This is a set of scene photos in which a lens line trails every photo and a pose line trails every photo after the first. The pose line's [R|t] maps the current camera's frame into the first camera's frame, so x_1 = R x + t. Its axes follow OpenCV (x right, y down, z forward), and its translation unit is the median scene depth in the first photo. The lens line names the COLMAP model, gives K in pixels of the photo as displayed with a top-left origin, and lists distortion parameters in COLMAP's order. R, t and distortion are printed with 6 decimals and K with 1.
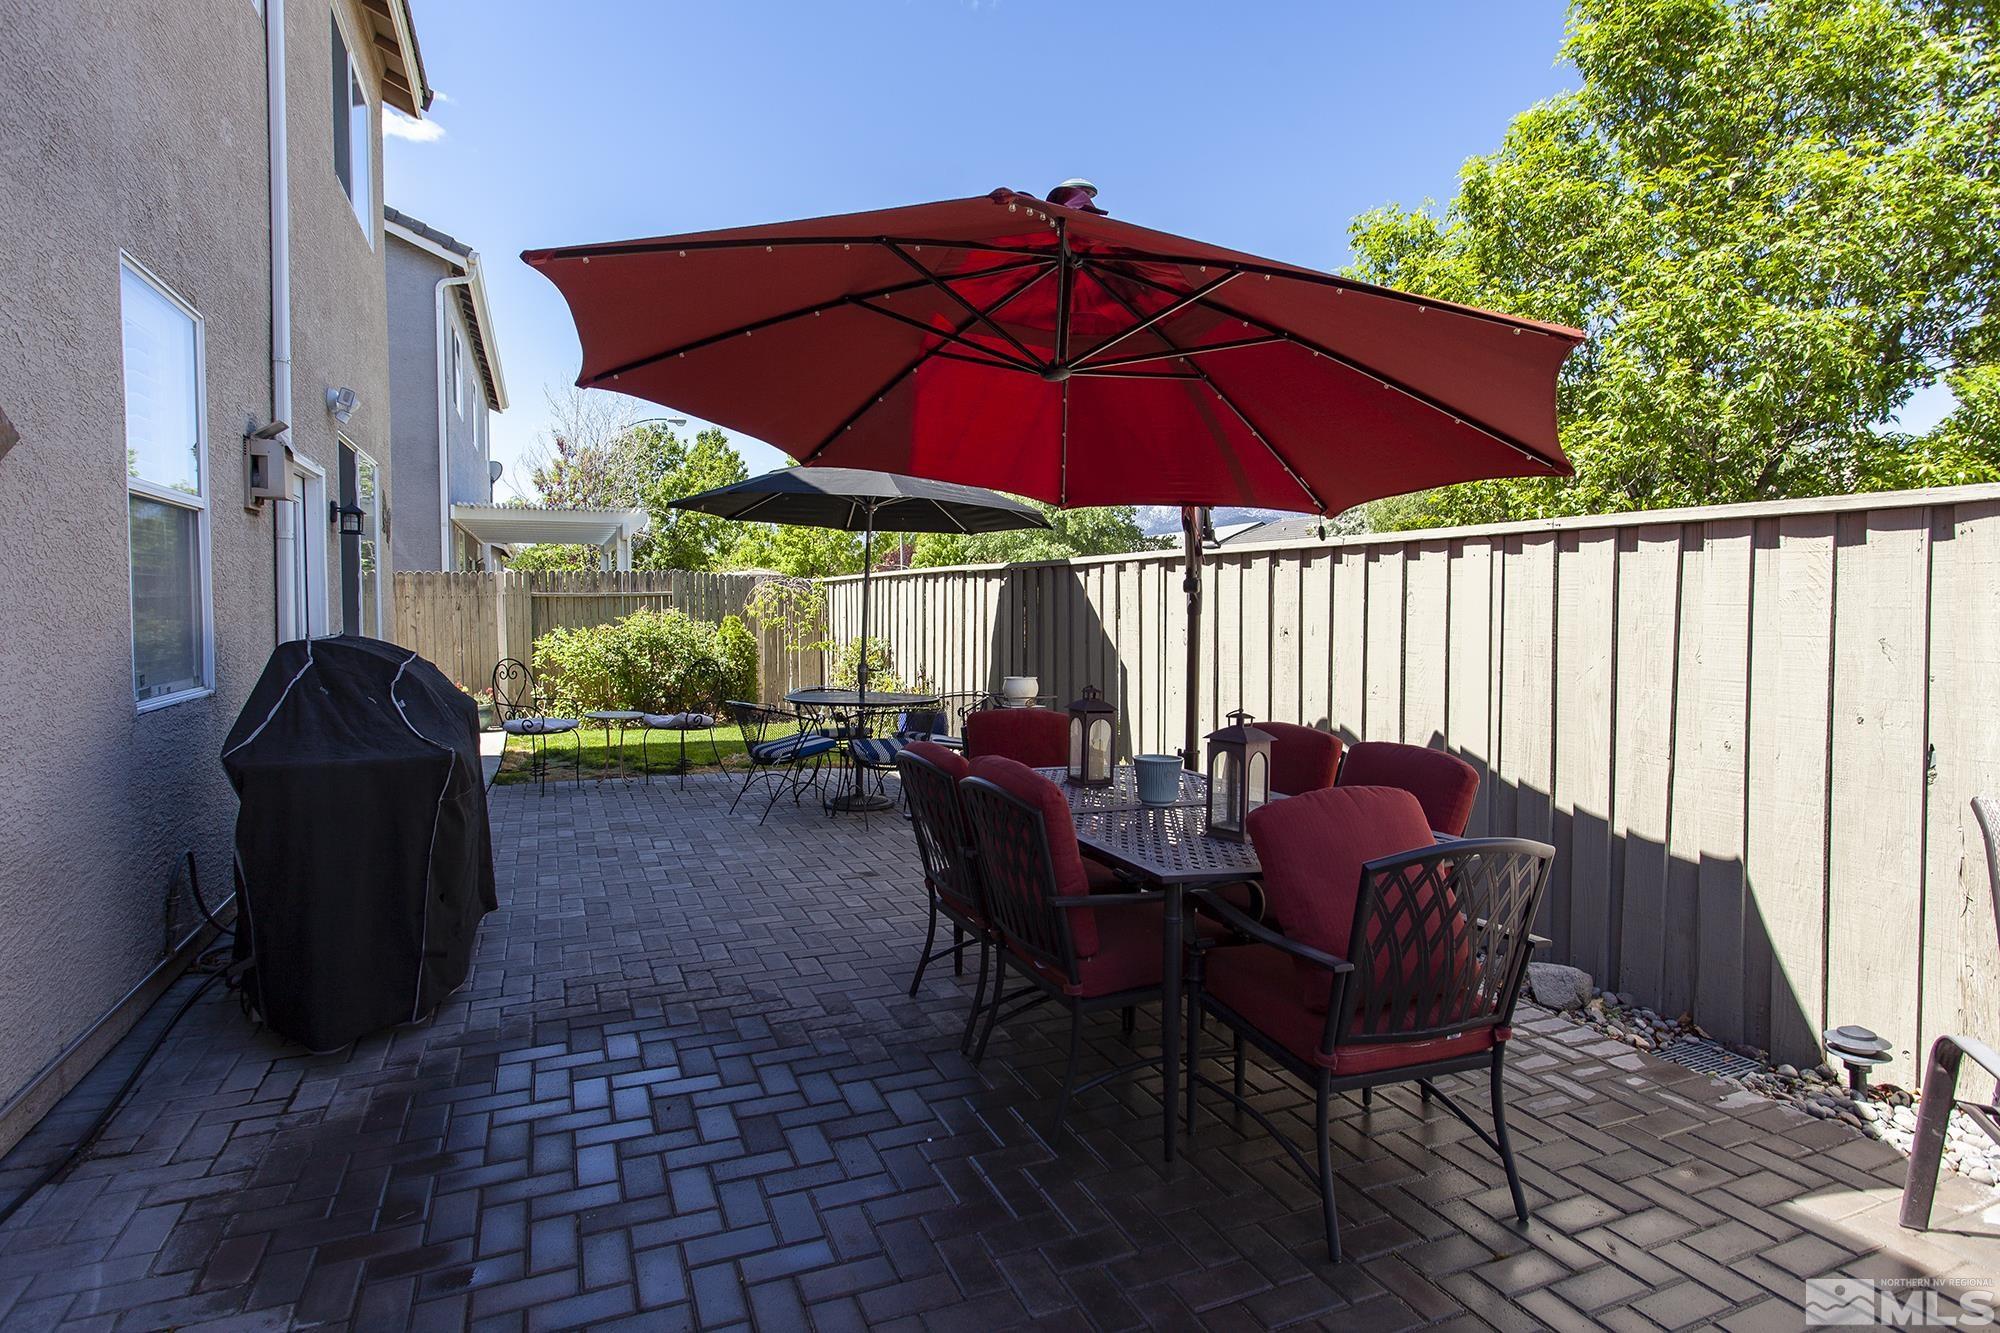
lens RADIAL K [[1034.1, 0, 992.6], [0, 1034.1, 672.9], [0, 0, 1]] dist [0.007066, 0.002388]
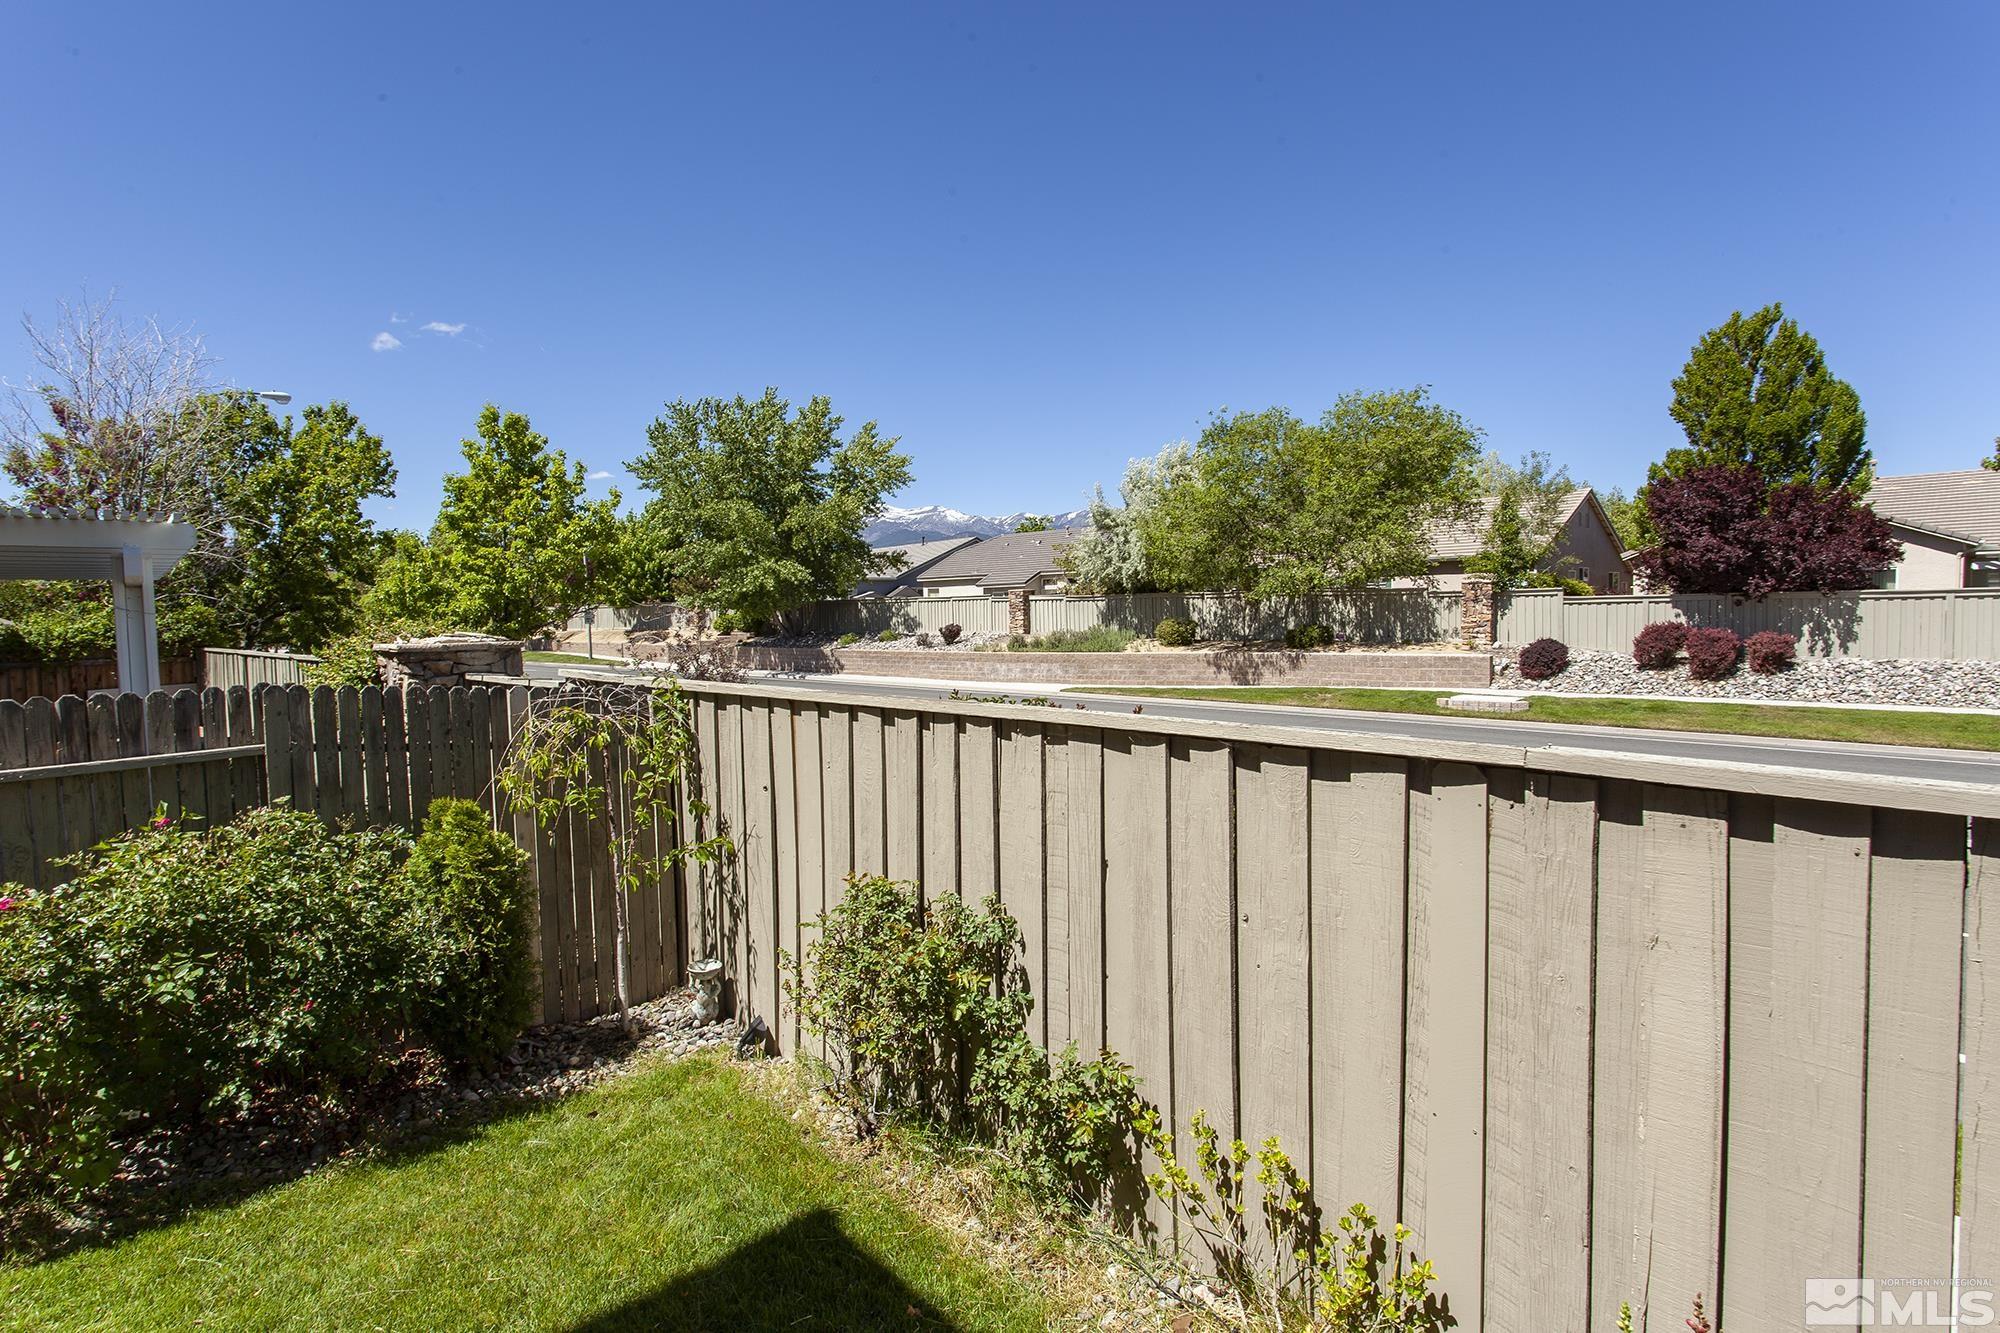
lens RADIAL K [[1034.1, 0, 991.8], [0, 1034.1, 685.3], [0, 0, 1]] dist [0.007066, 0.002388]
pose [[0.954754, -0.033794, 0.295471, -0.175640], [0.034867, 0.999391, 0.001636, -0.091142], [-0.295346, 0.008740, 0.955350, 0.582366]]
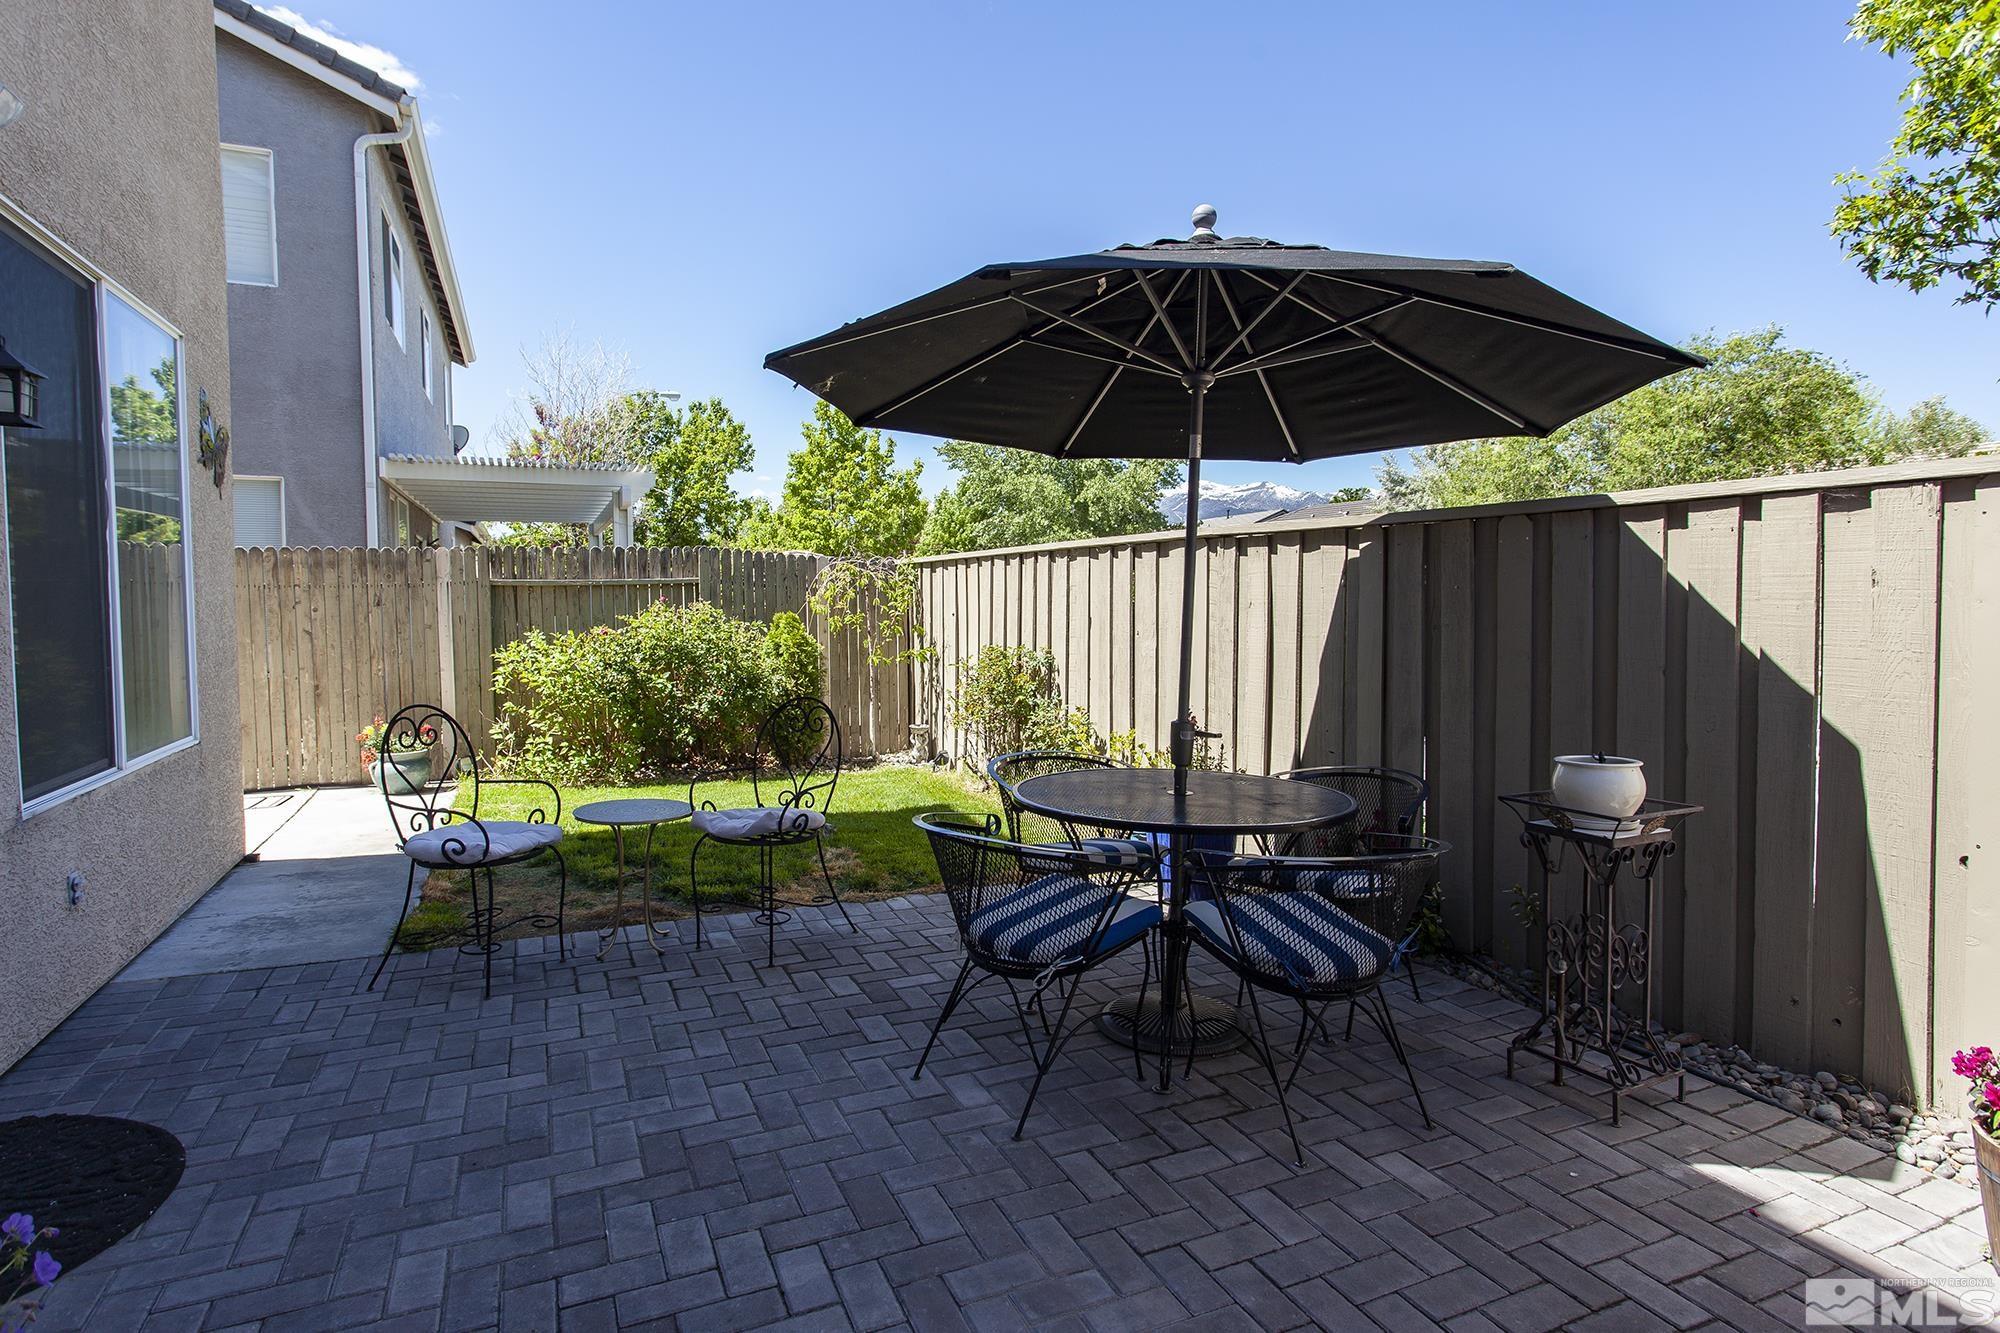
lens RADIAL K [[1034.1, 0, 998.0], [0, 1034.1, 667.8], [0, 0, 1]] dist [0.007066, 0.002388]
pose [[0.999837, -0.005017, 0.017340, -0.124267], [0.004957, 0.999982, 0.003475, -0.020260], [-0.017357, -0.003389, 0.999844, 0.312181]]
